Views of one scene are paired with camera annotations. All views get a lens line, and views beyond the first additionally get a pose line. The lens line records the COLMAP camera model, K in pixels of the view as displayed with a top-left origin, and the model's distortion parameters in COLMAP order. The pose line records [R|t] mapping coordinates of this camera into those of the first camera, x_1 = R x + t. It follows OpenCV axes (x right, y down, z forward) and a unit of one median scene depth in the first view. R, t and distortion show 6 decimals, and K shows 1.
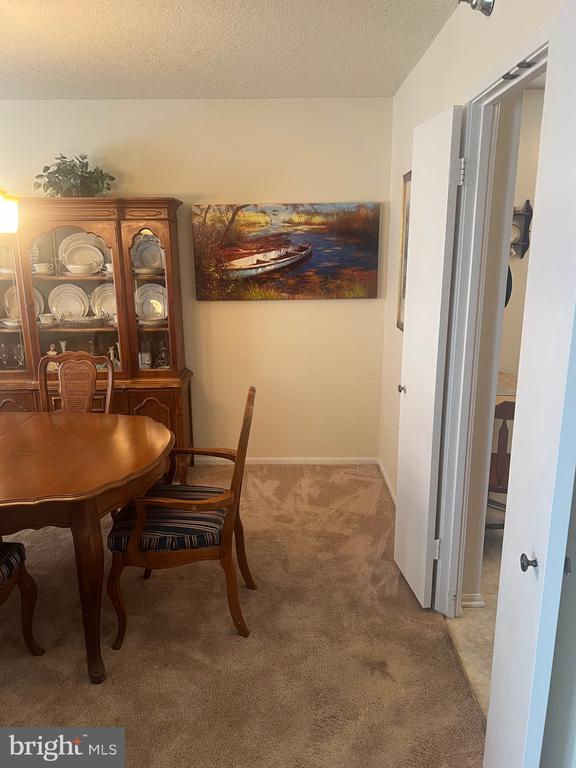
lens RADIAL K [[579.3, 0, 288.0], [0, 579.3, 384.0], [0, 0, 1]] dist [0.094700, -0.142867]
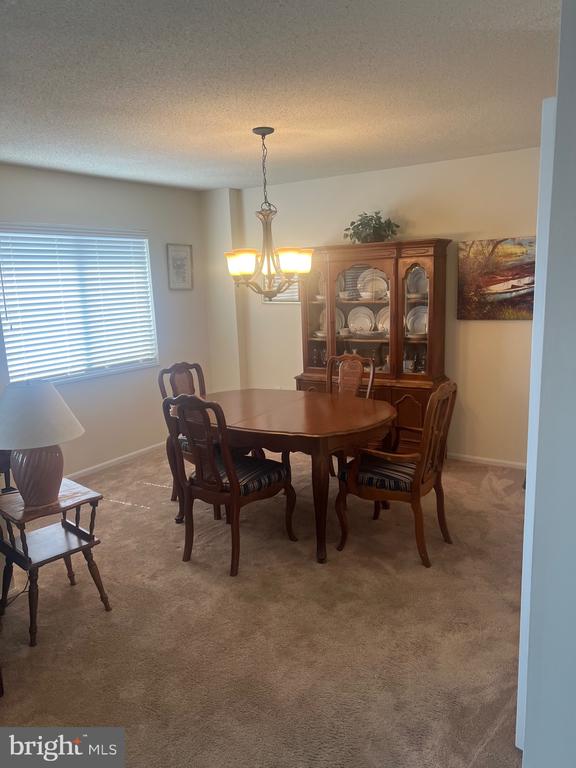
lens RADIAL K [[579.3, 0, 288.0], [0, 579.3, 384.0], [0, 0, 1]] dist [0.094700, -0.142867]
pose [[0.836747, 0.077512, -0.542076, 0.227532], [-0.100659, 0.994834, -0.013125, 0.042178], [0.538258, 0.065547, 0.840227, -0.205463]]
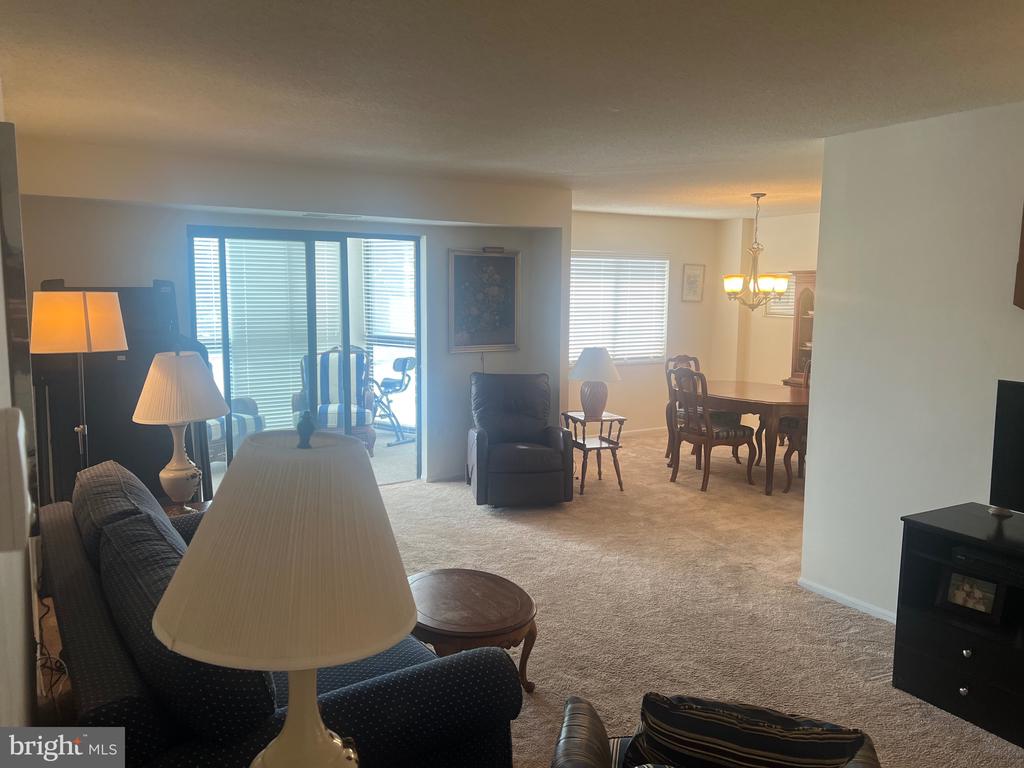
lens RADIAL K [[772.4, 0, 512.0], [0, 772.4, 384.0], [0, 0, 1]] dist [0.094700, -0.142867]
pose [[0.542105, 0.110332, -0.833036, 0.879497], [-0.210976, 0.977460, -0.007835, 0.189961], [0.813395, 0.179998, 0.553163, -0.829682]]
